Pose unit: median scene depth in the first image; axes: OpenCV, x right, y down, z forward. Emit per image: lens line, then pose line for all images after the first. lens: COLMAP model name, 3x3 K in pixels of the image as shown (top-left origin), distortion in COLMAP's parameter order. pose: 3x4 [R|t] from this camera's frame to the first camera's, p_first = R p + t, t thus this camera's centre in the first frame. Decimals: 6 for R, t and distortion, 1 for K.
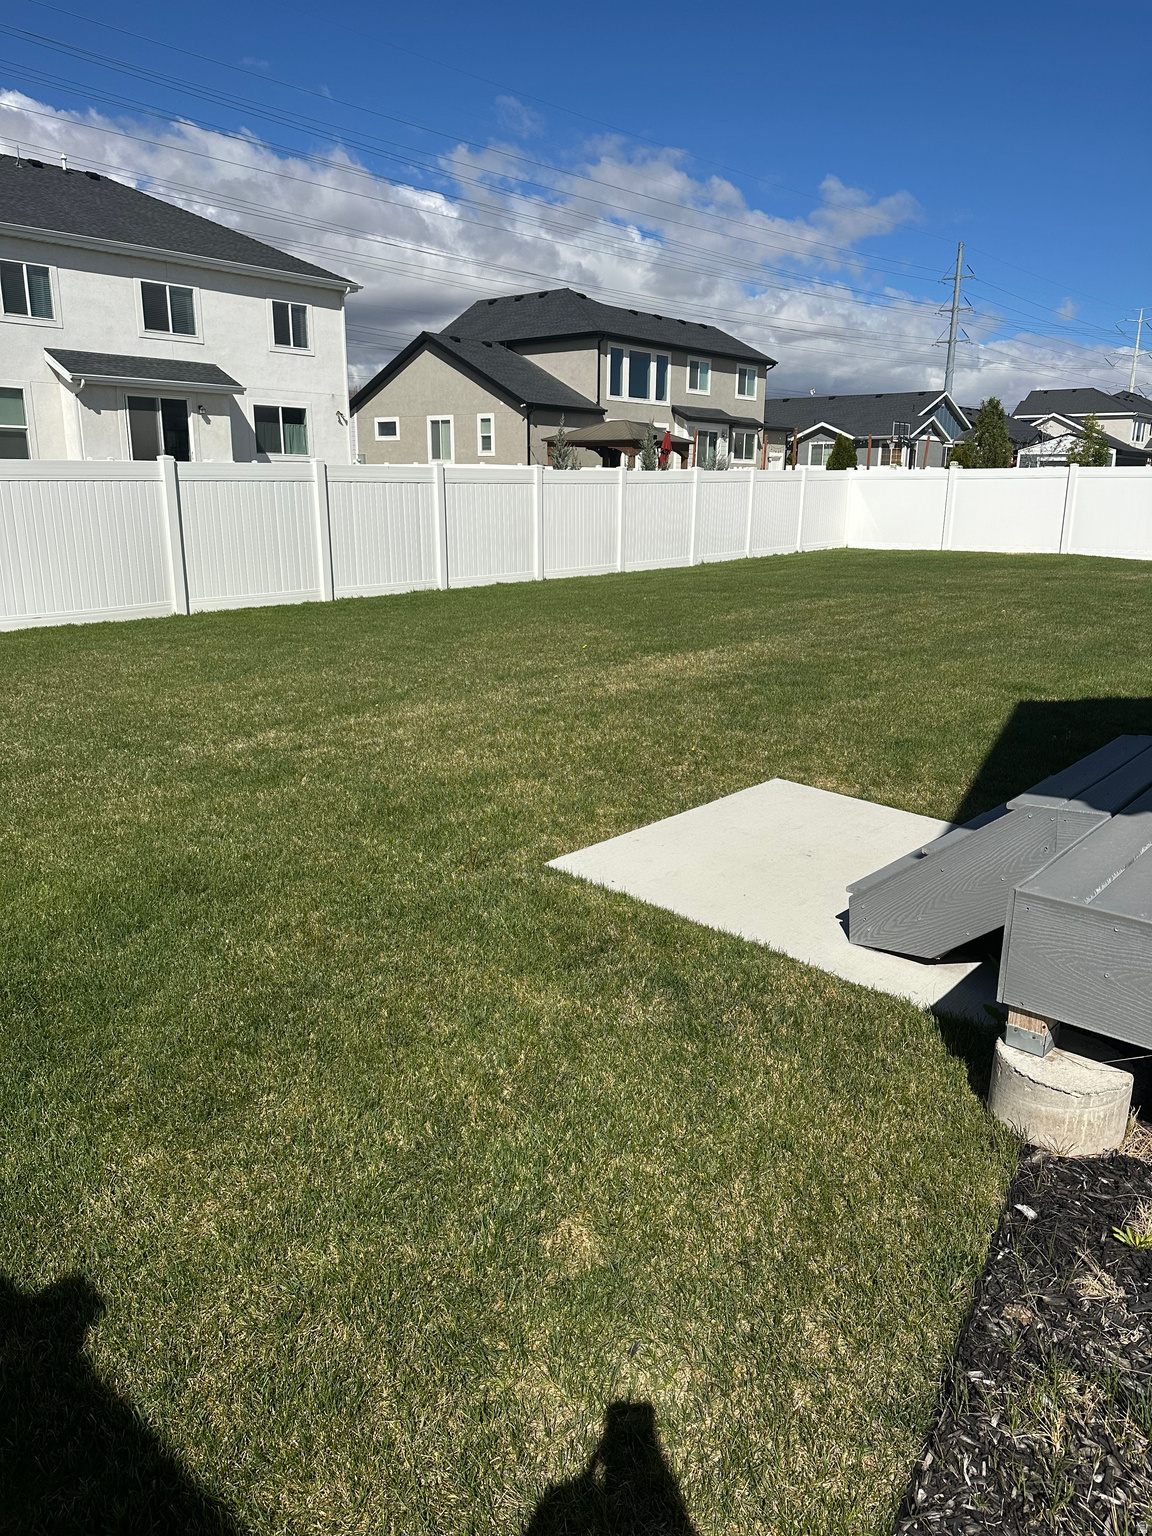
lens RADIAL K [[1124.9, 0, 576.0], [0, 1124.9, 768.0], [0, 0, 1]] dist [0.025536, -0.129407]
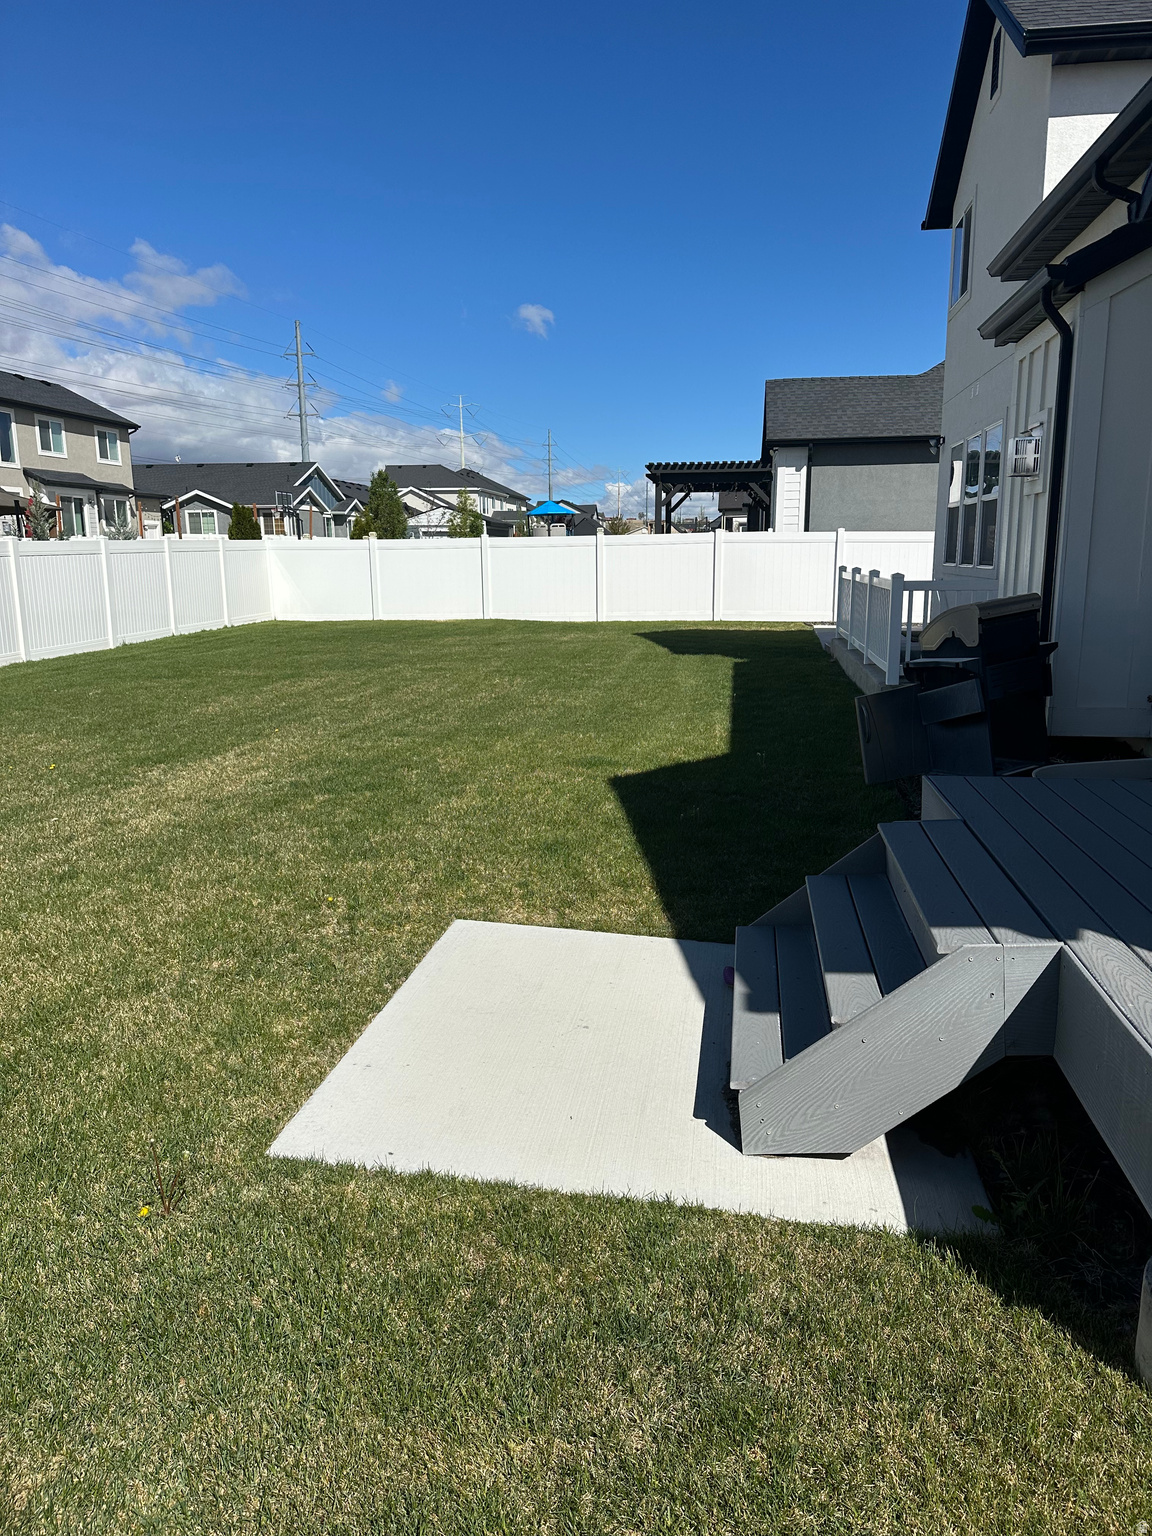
lens RADIAL K [[1012.1, 0, 576.0], [0, 1012.1, 768.0], [0, 0, 1]] dist [0.133790, -0.174272]
pose [[0.821581, -0.132910, 0.554383, -0.043185], [0.152311, 0.988269, 0.011211, -0.027477], [-0.549369, 0.075228, 0.832186, 0.087580]]
